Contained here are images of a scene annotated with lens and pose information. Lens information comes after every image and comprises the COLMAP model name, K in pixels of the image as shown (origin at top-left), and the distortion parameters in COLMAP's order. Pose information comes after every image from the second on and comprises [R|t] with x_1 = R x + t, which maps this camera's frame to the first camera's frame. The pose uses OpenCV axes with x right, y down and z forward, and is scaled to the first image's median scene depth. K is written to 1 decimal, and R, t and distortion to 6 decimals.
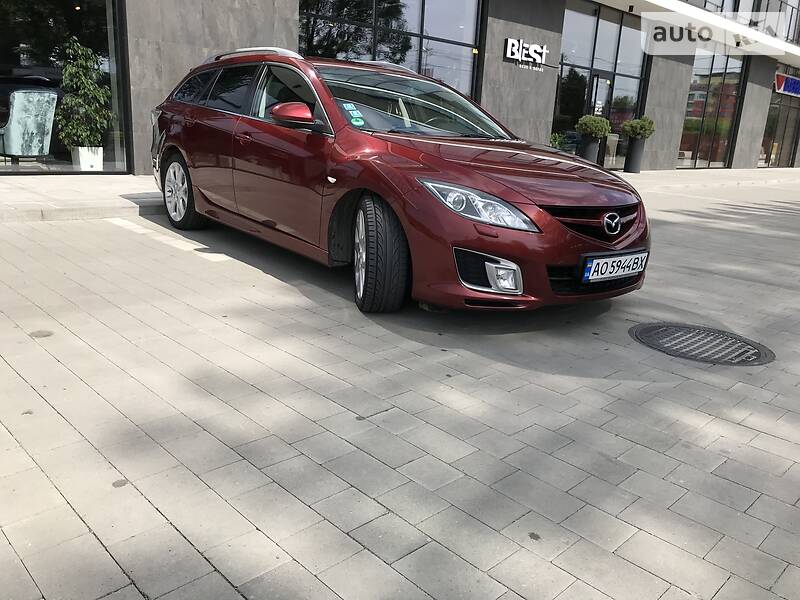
lens RADIAL K [[643.7, 0, 400.0], [0, 643.7, 300.0], [0, 0, 1]] dist [0.013617, 0.002964]
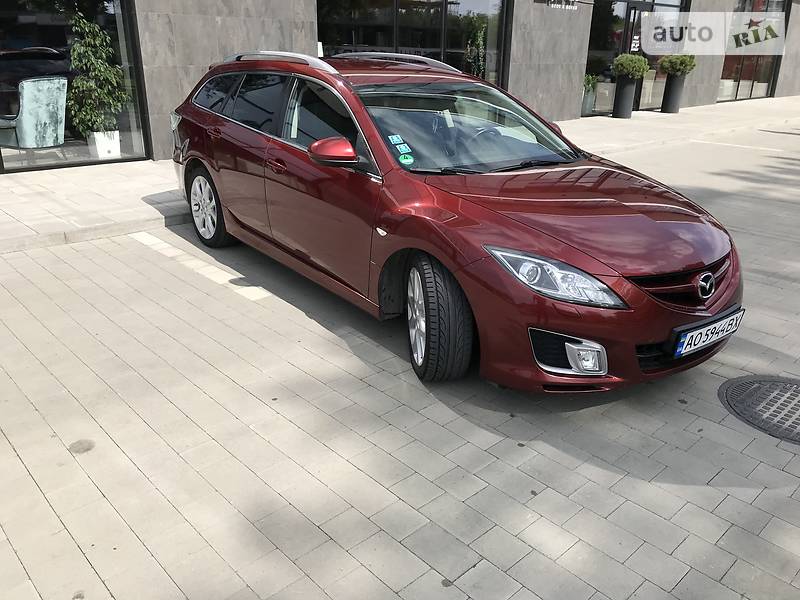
lens RADIAL K [[643.7, 0, 400.0], [0, 643.7, 300.0], [0, 0, 1]] dist [0.013617, 0.002964]
pose [[0.998919, -0.031160, -0.034481, -0.048143], [0.034634, 0.993845, 0.105225, -0.171018], [0.030990, -0.106305, 0.993851, 0.092151]]
